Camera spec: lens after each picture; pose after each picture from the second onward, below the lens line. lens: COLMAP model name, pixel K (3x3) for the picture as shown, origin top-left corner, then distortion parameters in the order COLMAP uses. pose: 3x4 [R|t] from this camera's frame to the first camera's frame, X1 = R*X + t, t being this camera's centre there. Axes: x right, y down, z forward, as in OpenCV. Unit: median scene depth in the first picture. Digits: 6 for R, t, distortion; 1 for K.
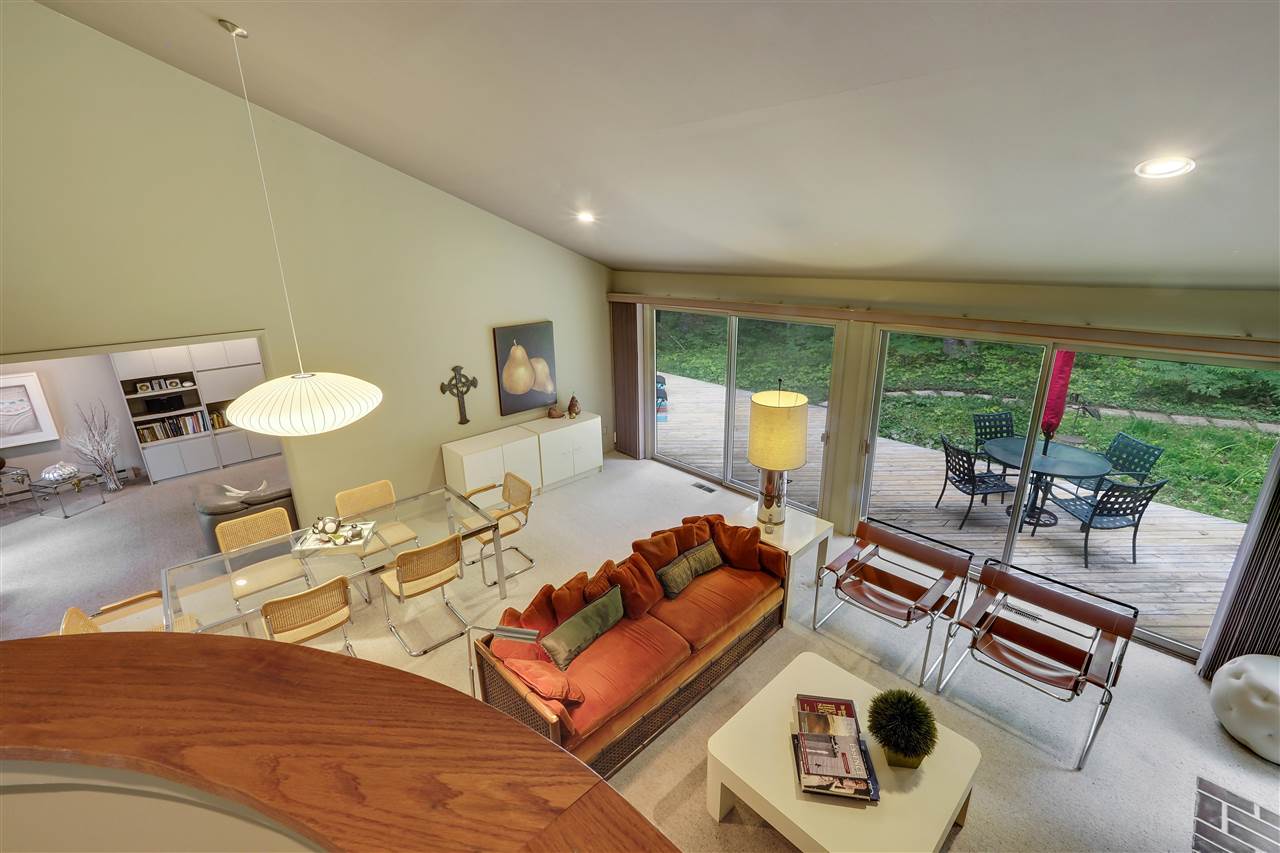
lens RADIAL K [[540.7, 0, 635.9], [0, 540.7, 420.6], [0, 0, 1]] dist [-0.000984, 0.000304]
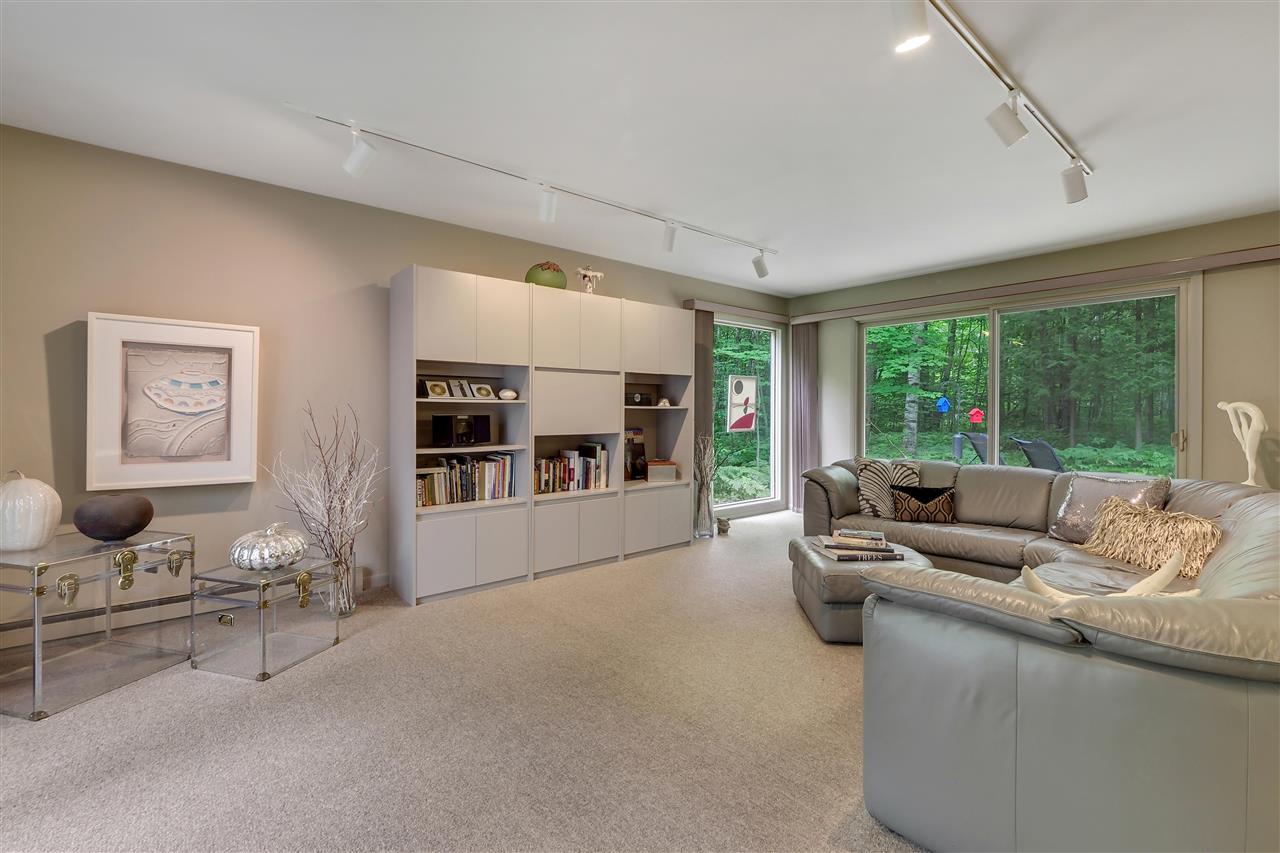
lens RADIAL K [[562.8, 0, 639.0], [0, 562.8, 412.0], [0, 0, 1]] dist [-0.001459, -0.000142]
pose [[0.998640, 0.019241, -0.048445, -0.714580], [-0.033168, 0.951521, -0.305792, 0.106055], [0.040213, 0.306983, 0.950865, 0.543633]]
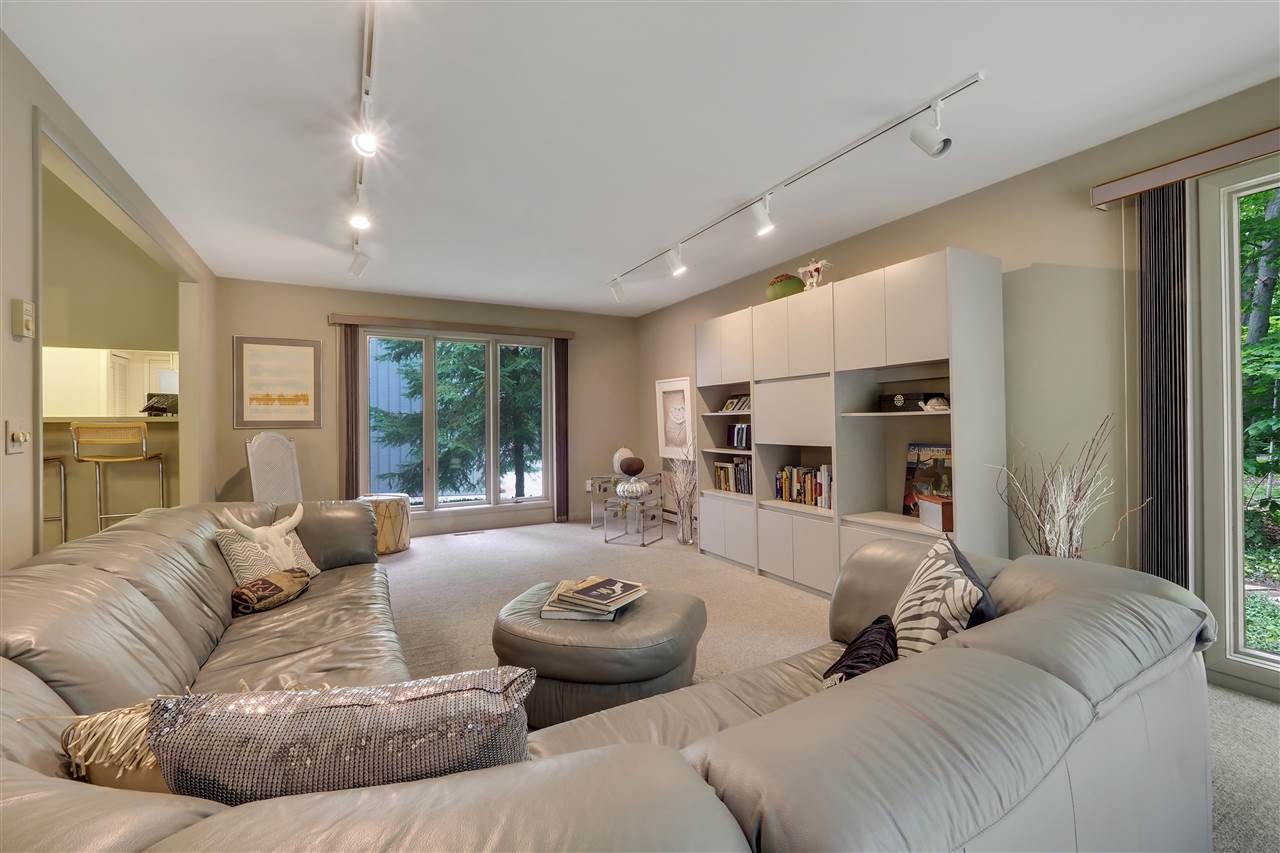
lens RADIAL K [[549.3, 0, 642.4], [0, 549.3, 418.1], [0, 0, 1]] dist [-0.002459, -0.000058]
pose [[-0.253231, 0.011306, -0.967340, -0.252540], [-0.284519, 0.954837, 0.085642, -0.074061], [0.924620, 0.296914, -0.238578, 1.075951]]
